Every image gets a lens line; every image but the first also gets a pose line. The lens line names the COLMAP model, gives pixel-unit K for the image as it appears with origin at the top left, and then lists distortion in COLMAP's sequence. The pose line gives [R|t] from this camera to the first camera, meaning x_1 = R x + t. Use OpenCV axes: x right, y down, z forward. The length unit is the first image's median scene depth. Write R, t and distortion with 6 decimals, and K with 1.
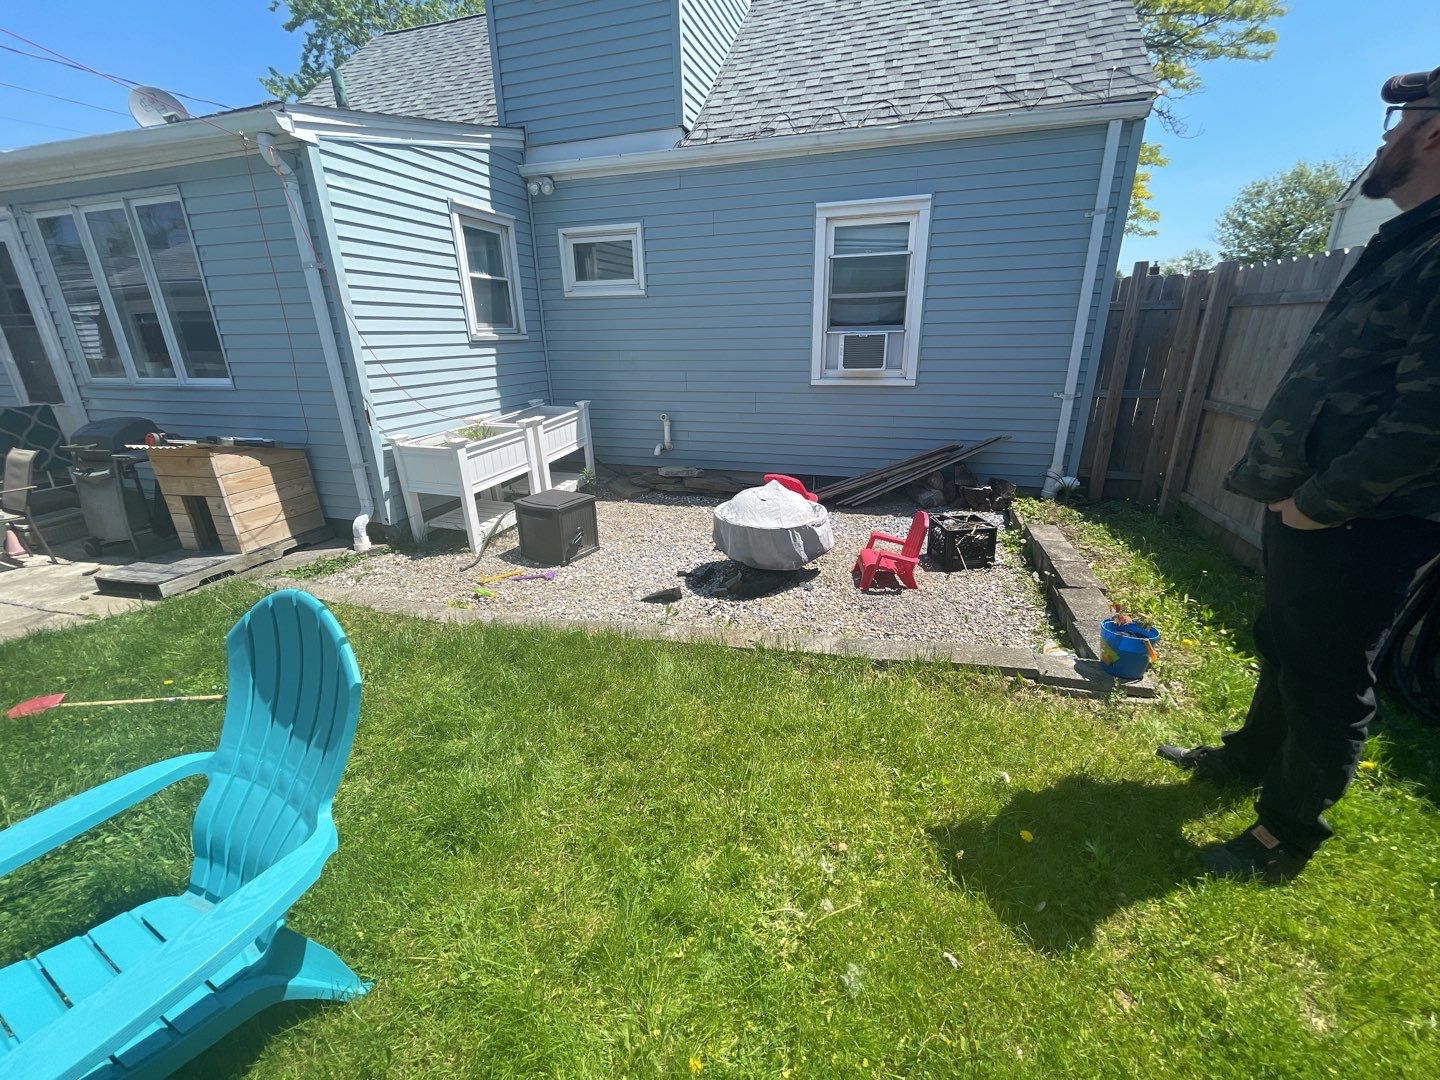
lens RADIAL K [[579.6, 0, 715.9], [0, 579.6, 546.5], [0, 0, 1]] dist [-0.002672, 0.000155]
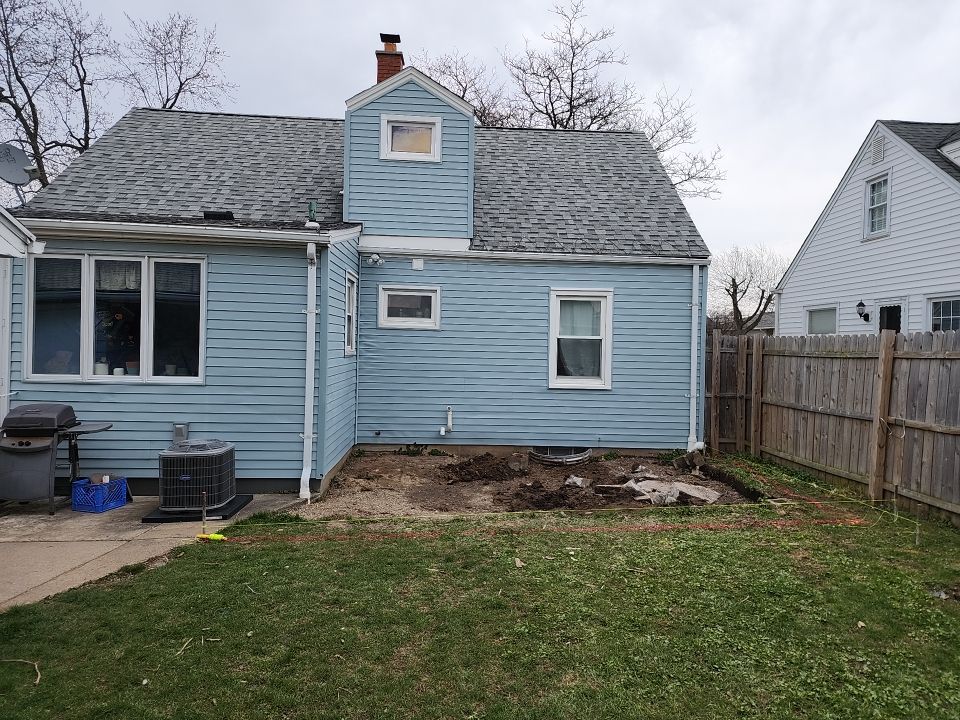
lens RADIAL K [[631.6, 0, 476.6], [0, 631.6, 363.9], [0, 0, 1]] dist [0.053169, -0.028234]
pose [[0.936234, 0.027502, 0.350300, -0.685391], [0.082947, 0.951459, -0.296388, 0.166747], [-0.341448, 0.306545, 0.888506, -0.528742]]
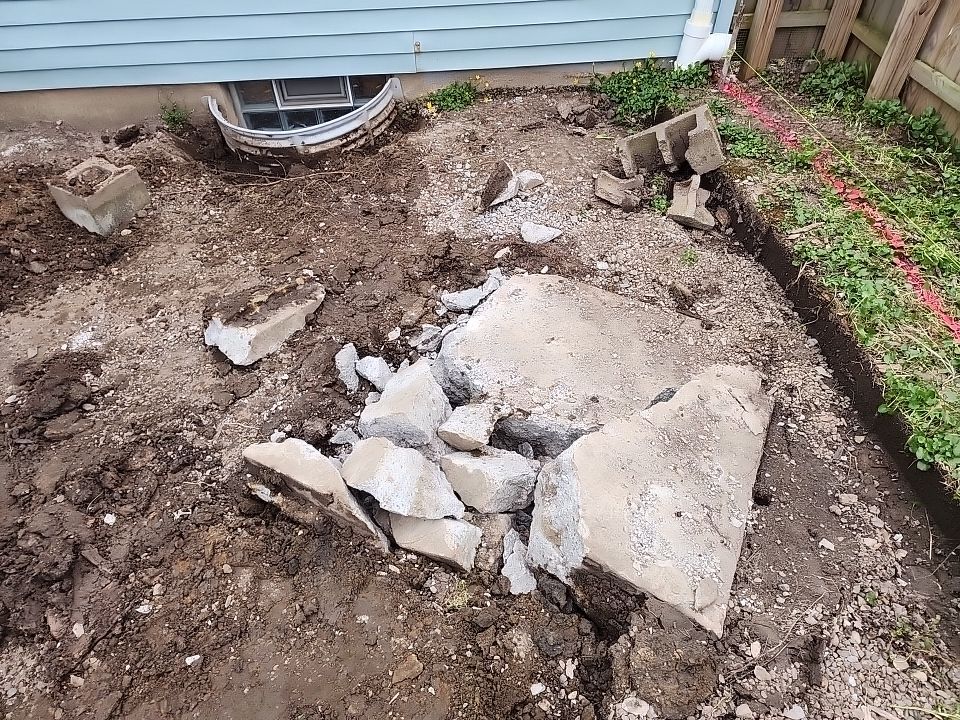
lens RADIAL K [[631.6, 0, 481.7], [0, 631.6, 360.0], [0, 0, 1]] dist [0.053169, -0.028234]
pose [[0.912610, -0.290798, 0.287368, 0.118161], [0.141052, 0.883697, 0.446301, -0.149576], [-0.383729, -0.366765, 0.847488, 0.435485]]
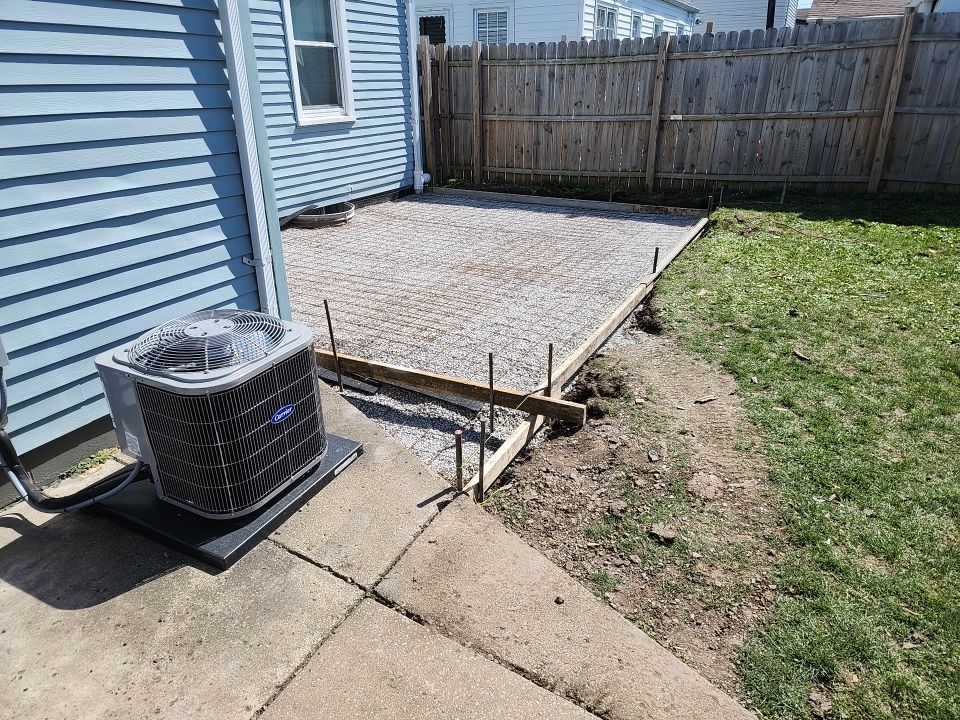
lens RADIAL K [[631.6, 0, 482.6], [0, 631.6, 362.5], [0, 0, 1]] dist [0.053169, -0.028234]
pose [[0.167073, -0.387965, 0.906405, -1.148624], [0.347613, 0.883472, 0.314075, -0.153794], [-0.922633, 0.262605, 0.282465, 0.497376]]
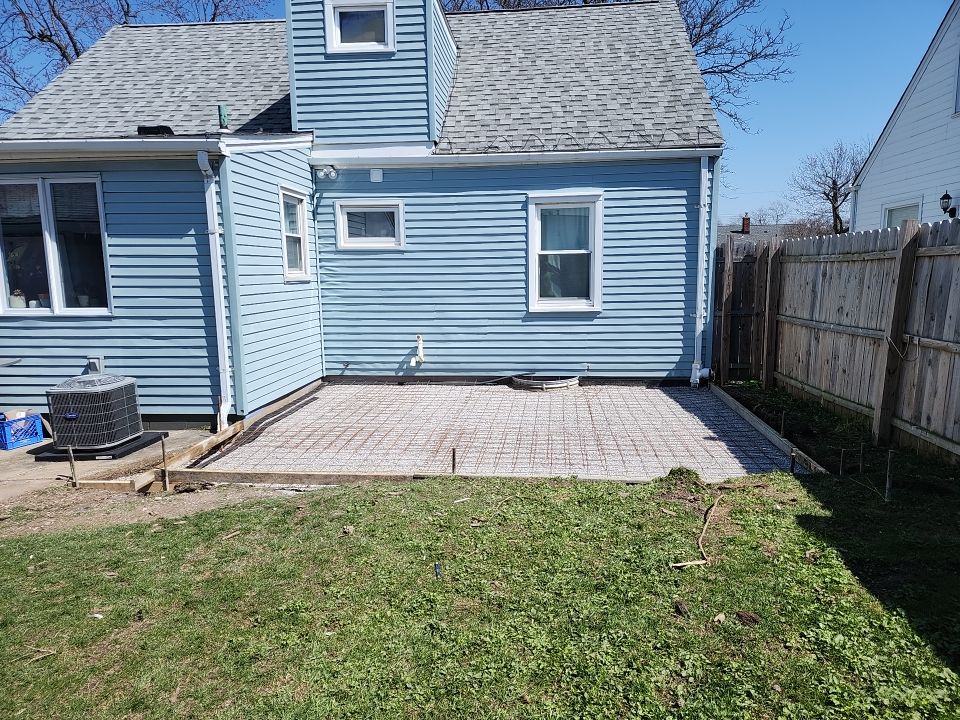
lens RADIAL K [[631.6, 0, 473.9], [0, 631.6, 372.8], [0, 0, 1]] dist [0.053169, -0.028234]
pose [[0.978363, -0.029549, 0.204777, -0.311750], [0.068451, 0.980239, -0.185594, 0.154710], [-0.195246, 0.195595, 0.961052, -0.455148]]
